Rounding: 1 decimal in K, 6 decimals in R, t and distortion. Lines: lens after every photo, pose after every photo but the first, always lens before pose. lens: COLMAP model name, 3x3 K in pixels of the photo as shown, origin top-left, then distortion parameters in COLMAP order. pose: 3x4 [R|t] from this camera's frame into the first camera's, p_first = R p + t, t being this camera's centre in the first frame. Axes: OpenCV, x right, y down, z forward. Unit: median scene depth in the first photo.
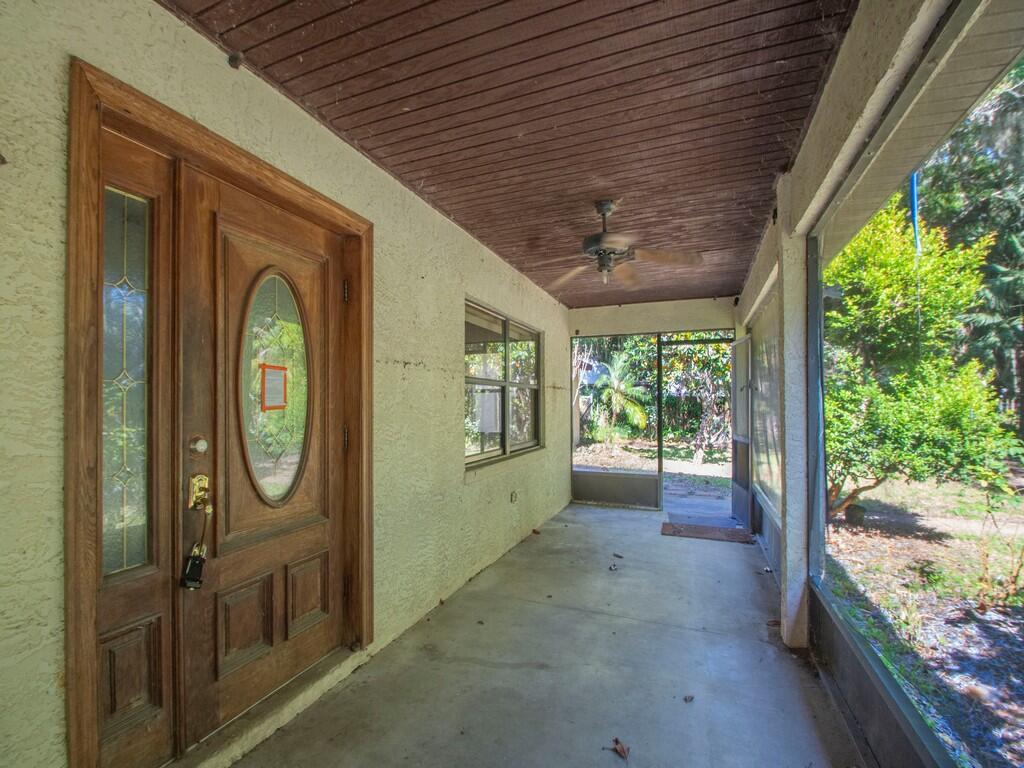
lens RADIAL K [[449.7, 0, 511.0], [0, 449.7, 381.8], [0, 0, 1]] dist [0.007413, -0.001124]
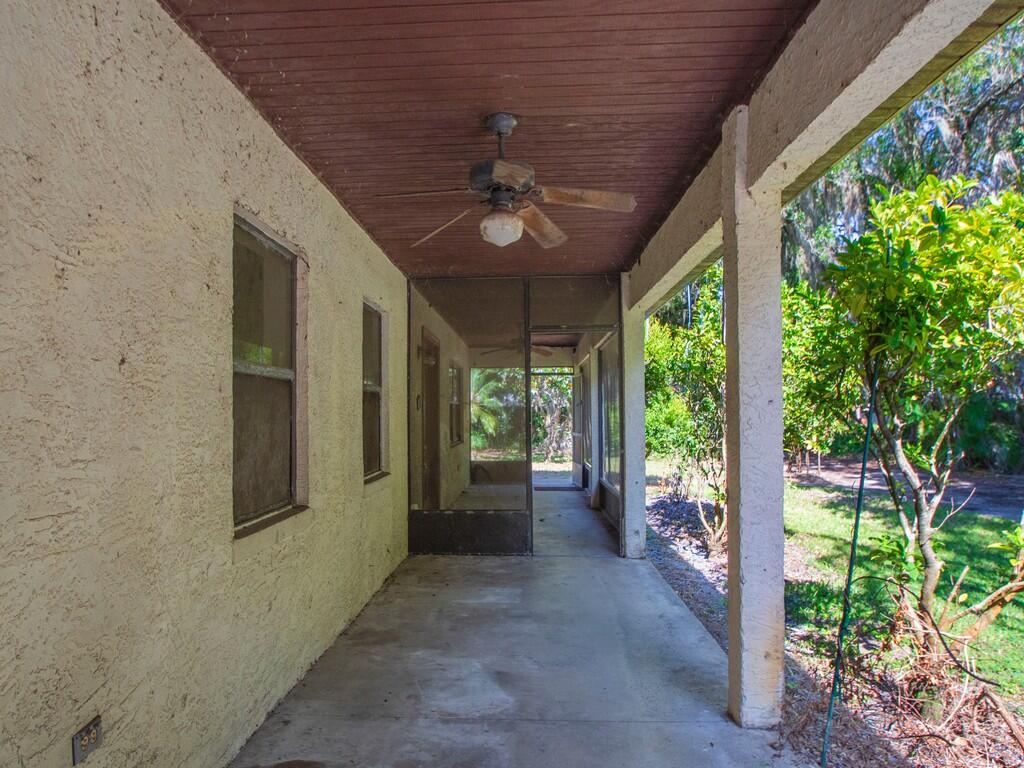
lens RADIAL K [[656.3, 0, 509.4], [0, 656.3, 385.5], [0, 0, 1]] dist [-0.004961, -0.000873]
pose [[0.937583, -0.000668, 0.347760, -0.719972], [0.012337, 0.999433, -0.031340, 0.009842], [-0.347542, 0.033674, 0.937060, -1.508236]]
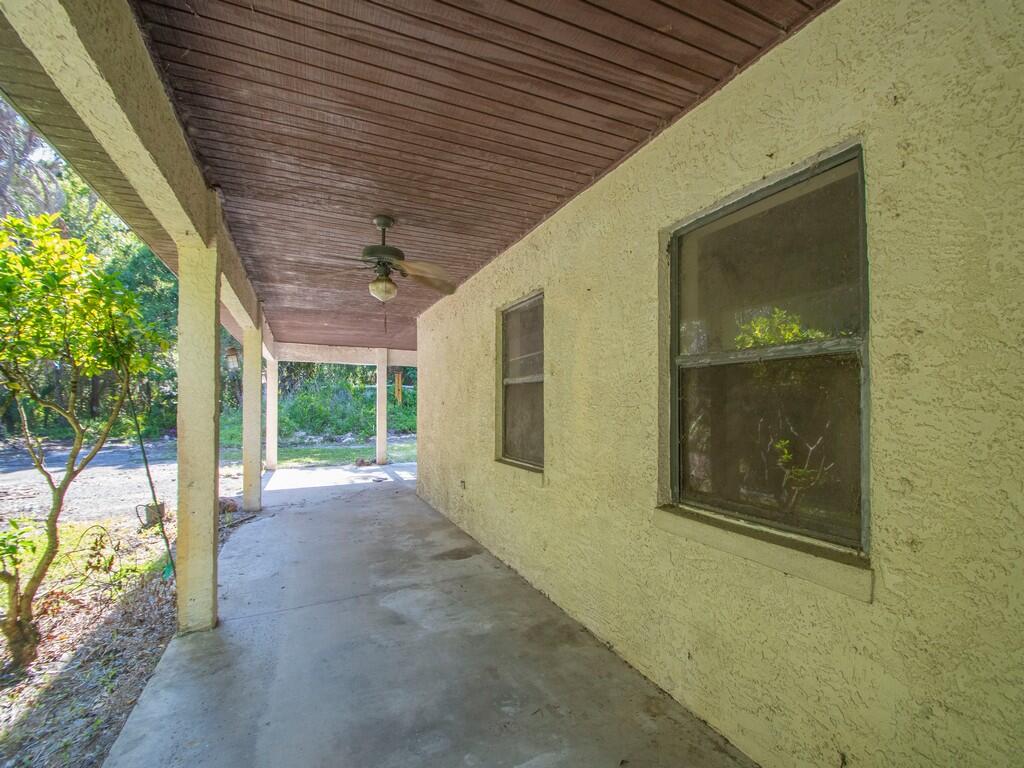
lens RADIAL K [[454.5, 0, 504.4], [0, 454.5, 391.6], [0, 0, 1]] dist [0.010458, -0.008800]
pose [[-0.695458, -0.029054, -0.717979, 1.614563], [-0.000082, 0.999185, -0.040354, 0.061115], [0.718567, -0.028005, -0.694894, 3.325063]]
